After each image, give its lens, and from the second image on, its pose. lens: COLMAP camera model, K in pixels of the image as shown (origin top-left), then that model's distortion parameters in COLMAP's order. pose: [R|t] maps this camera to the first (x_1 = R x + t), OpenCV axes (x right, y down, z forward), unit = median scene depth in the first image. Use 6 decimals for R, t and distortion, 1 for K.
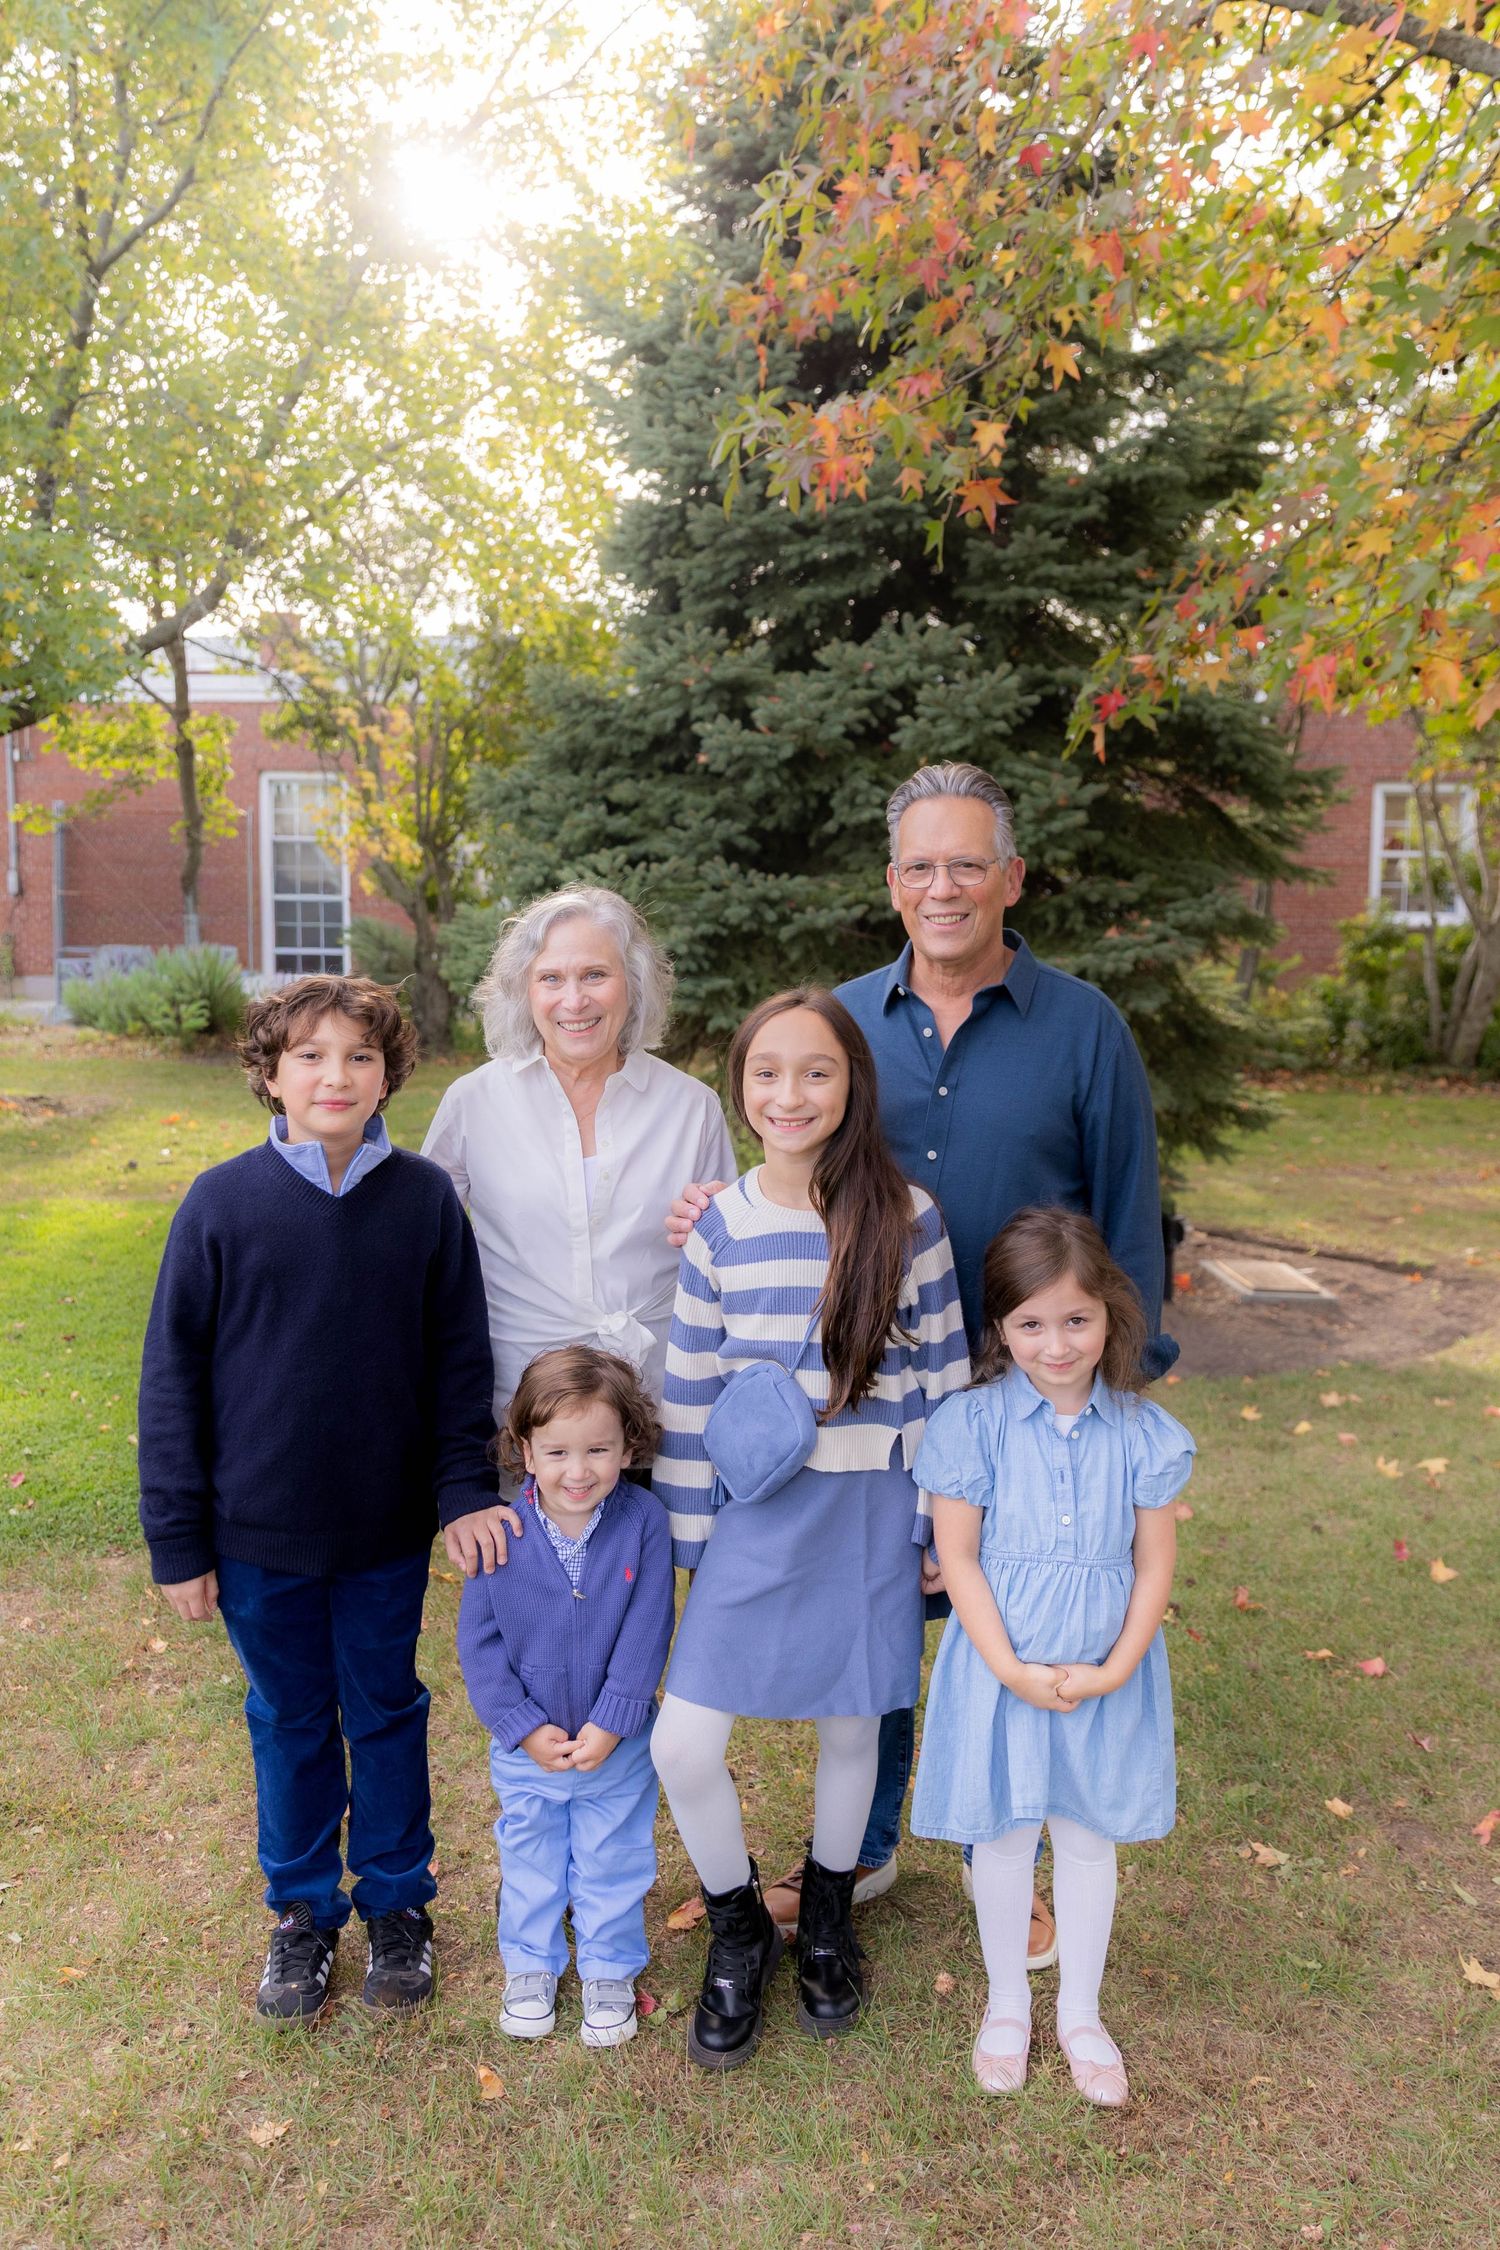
lens RADIAL K [[1610.0, 0, 755.9], [0, 1610.0, 1045.0], [0, 0, 1]] dist [-0.025713, 0.002388]
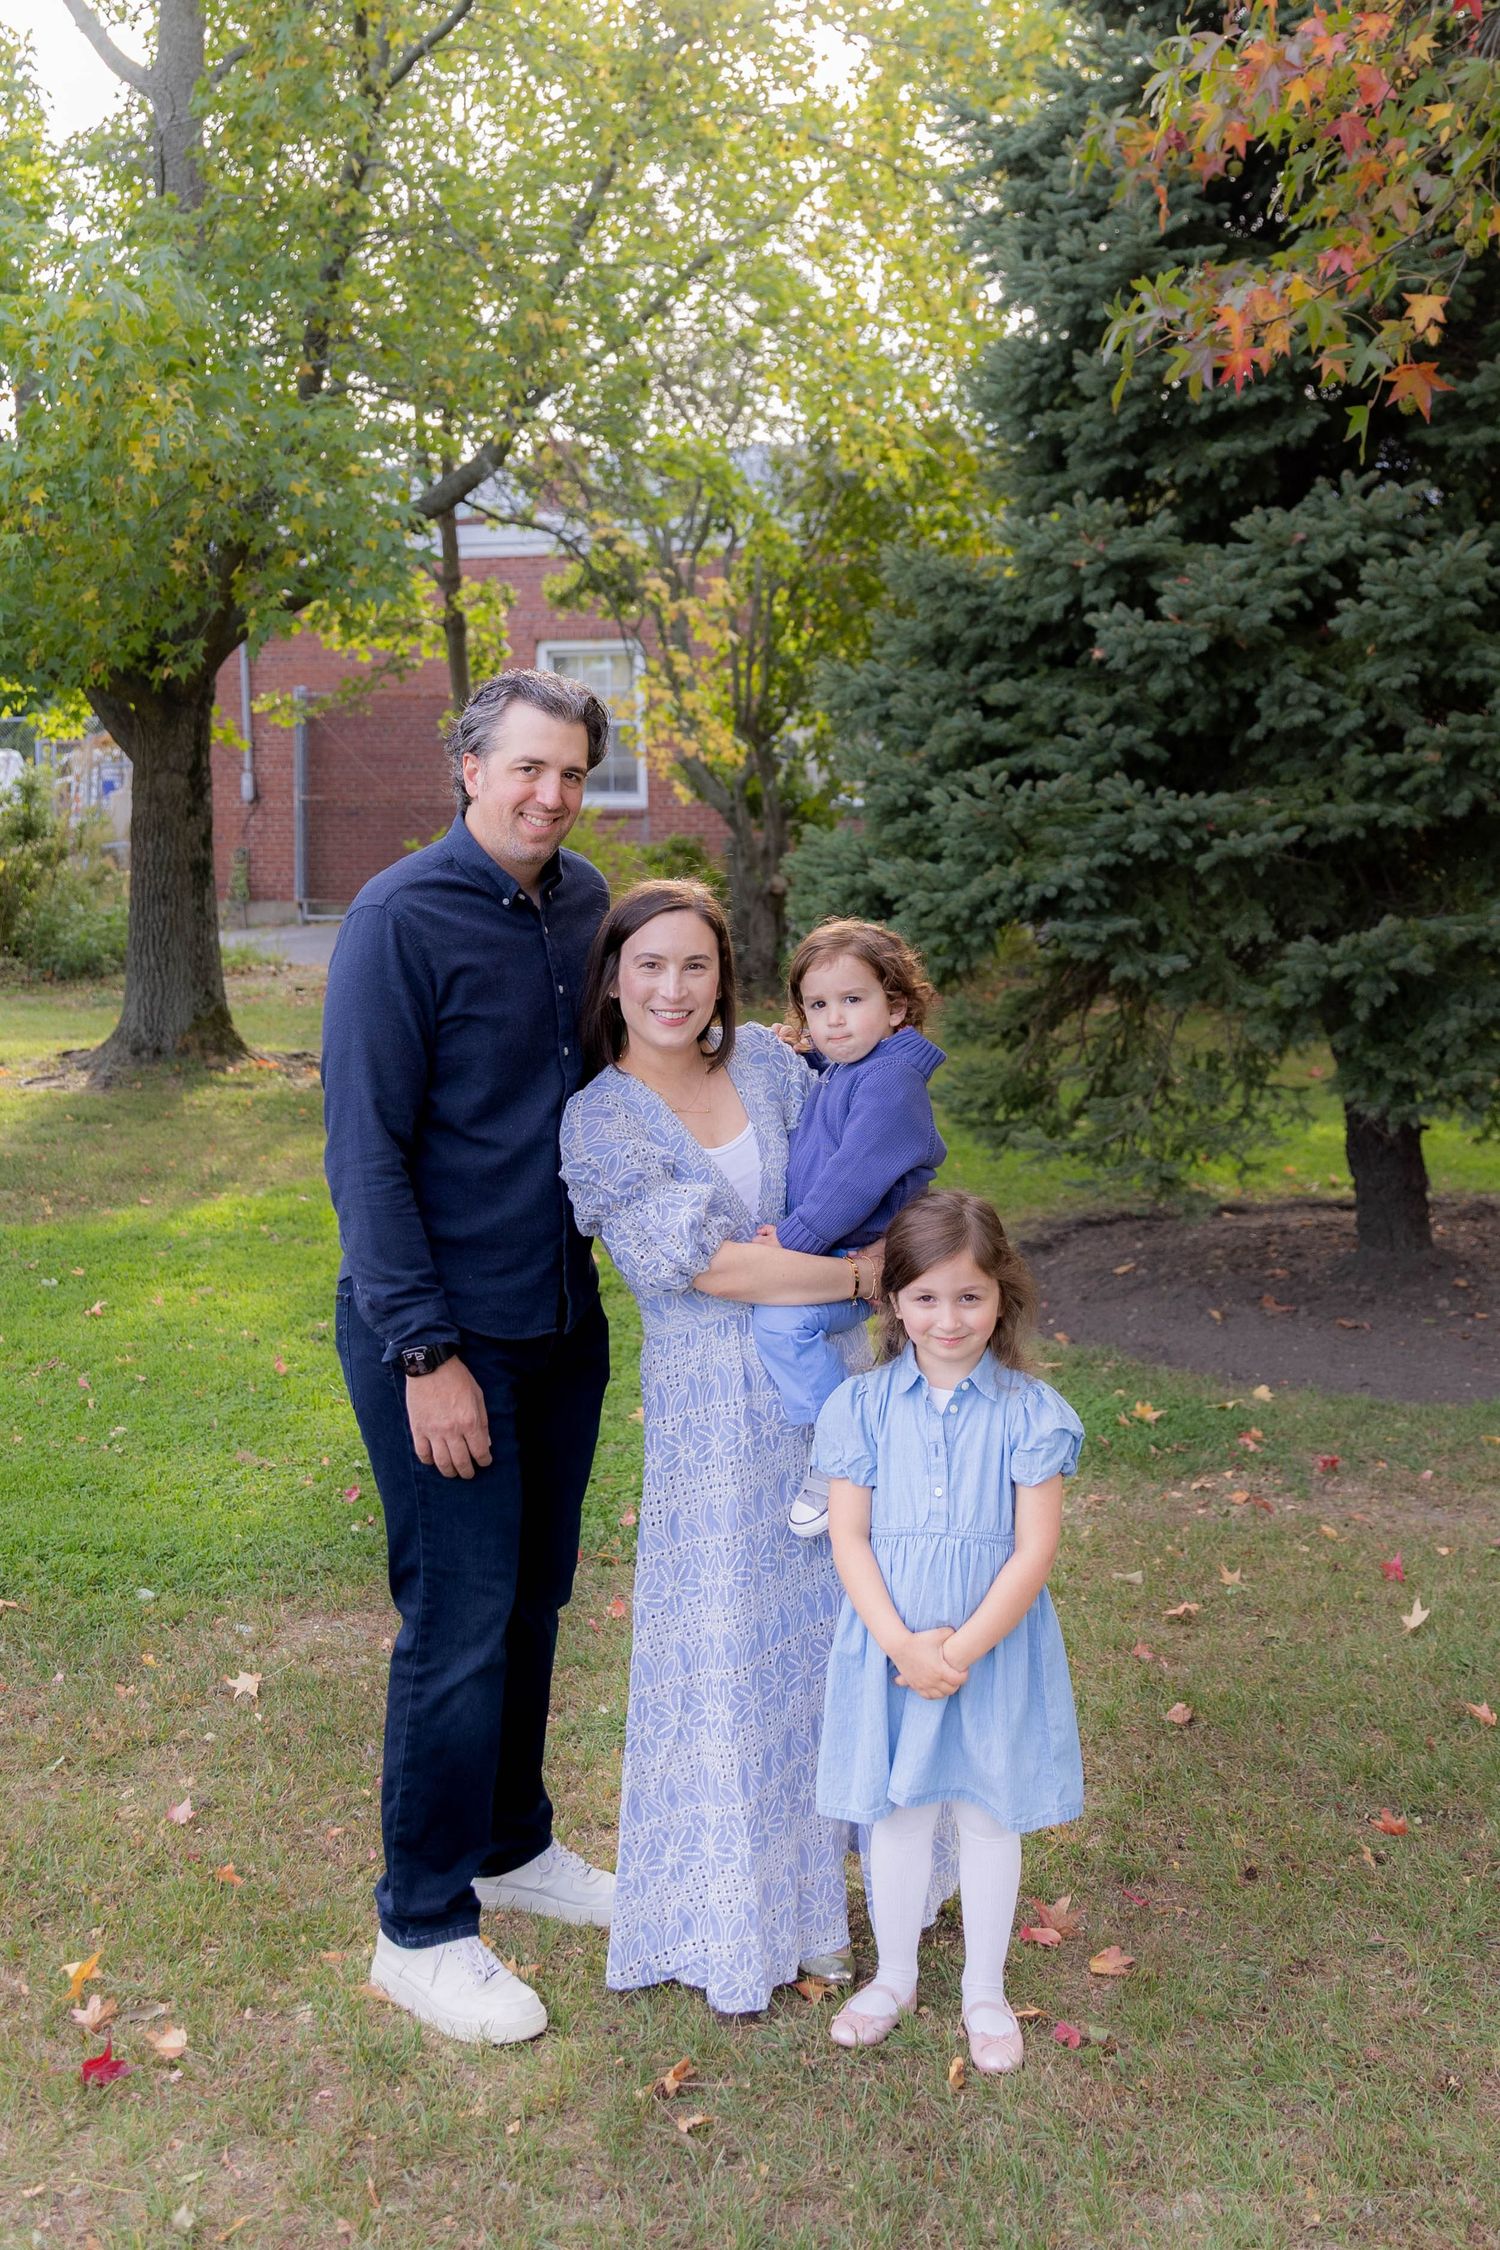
lens RADIAL K [[2257.5, 0, 760.5], [0, 2257.5, 822.7], [0, 0, 1]] dist [0.001085, 0.043352]
pose [[0.983844, -0.019850, -0.177925, 0.001303], [0.009298, 0.998158, -0.059946, -0.021991], [0.178787, 0.057324, 0.982216, -0.172237]]
